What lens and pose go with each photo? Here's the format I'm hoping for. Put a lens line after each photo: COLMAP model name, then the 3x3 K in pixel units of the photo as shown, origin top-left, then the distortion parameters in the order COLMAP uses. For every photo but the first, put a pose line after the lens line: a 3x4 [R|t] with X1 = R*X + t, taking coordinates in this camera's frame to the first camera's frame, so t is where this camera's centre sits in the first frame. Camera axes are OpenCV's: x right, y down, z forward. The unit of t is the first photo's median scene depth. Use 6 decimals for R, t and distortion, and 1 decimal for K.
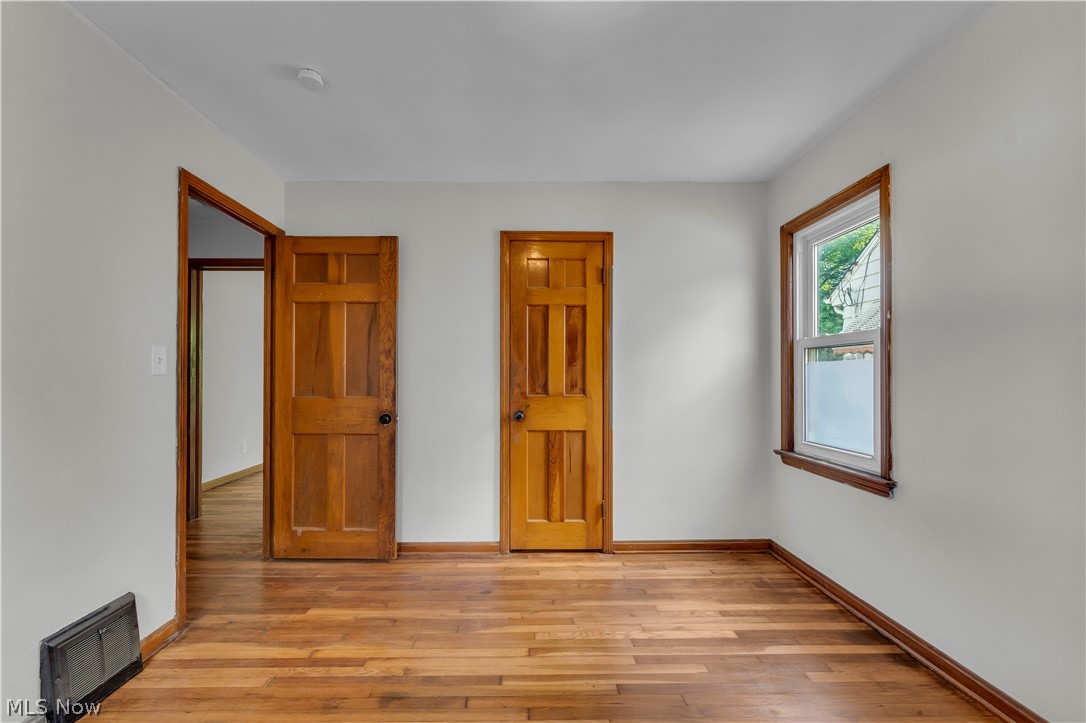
lens RADIAL K [[445.5, 0, 530.2], [0, 445.5, 376.1], [0, 0, 1]] dist [0.001460, -0.000081]
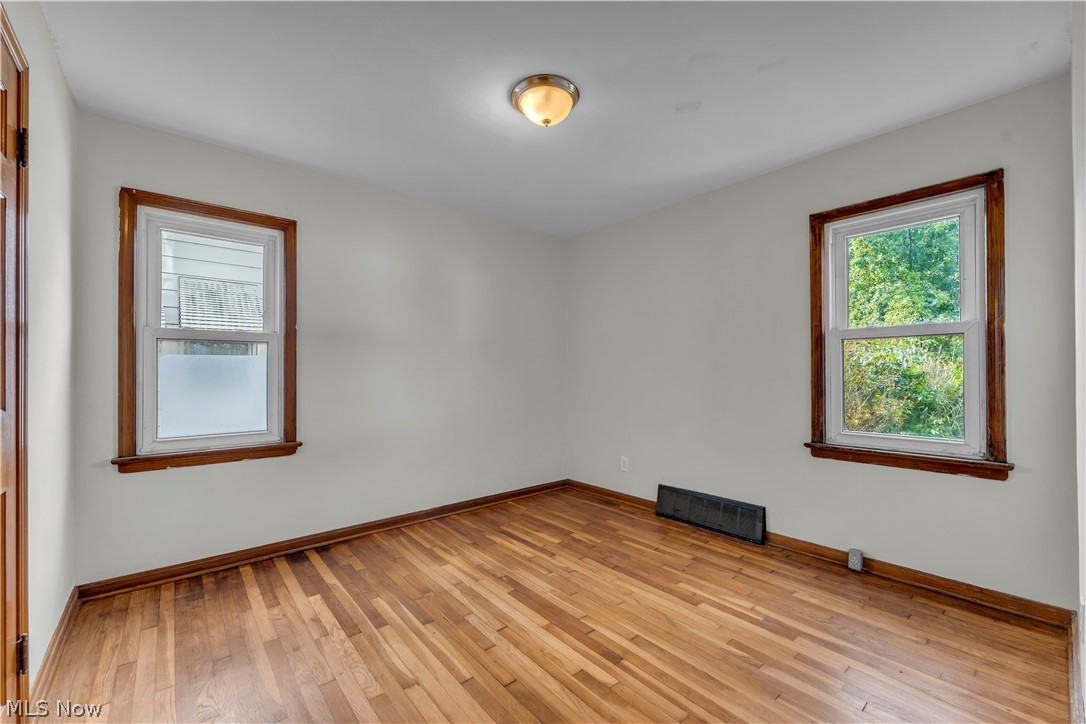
lens RADIAL K [[445.5, 0, 545.0], [0, 445.5, 367.5], [0, 0, 1]] dist [0.001460, -0.000081]
pose [[-0.646195, 0.007491, 0.763135, -0.717421], [0.000873, 0.999958, -0.009076, 0.008878], [-0.763172, -0.005199, -0.646175, 1.172064]]
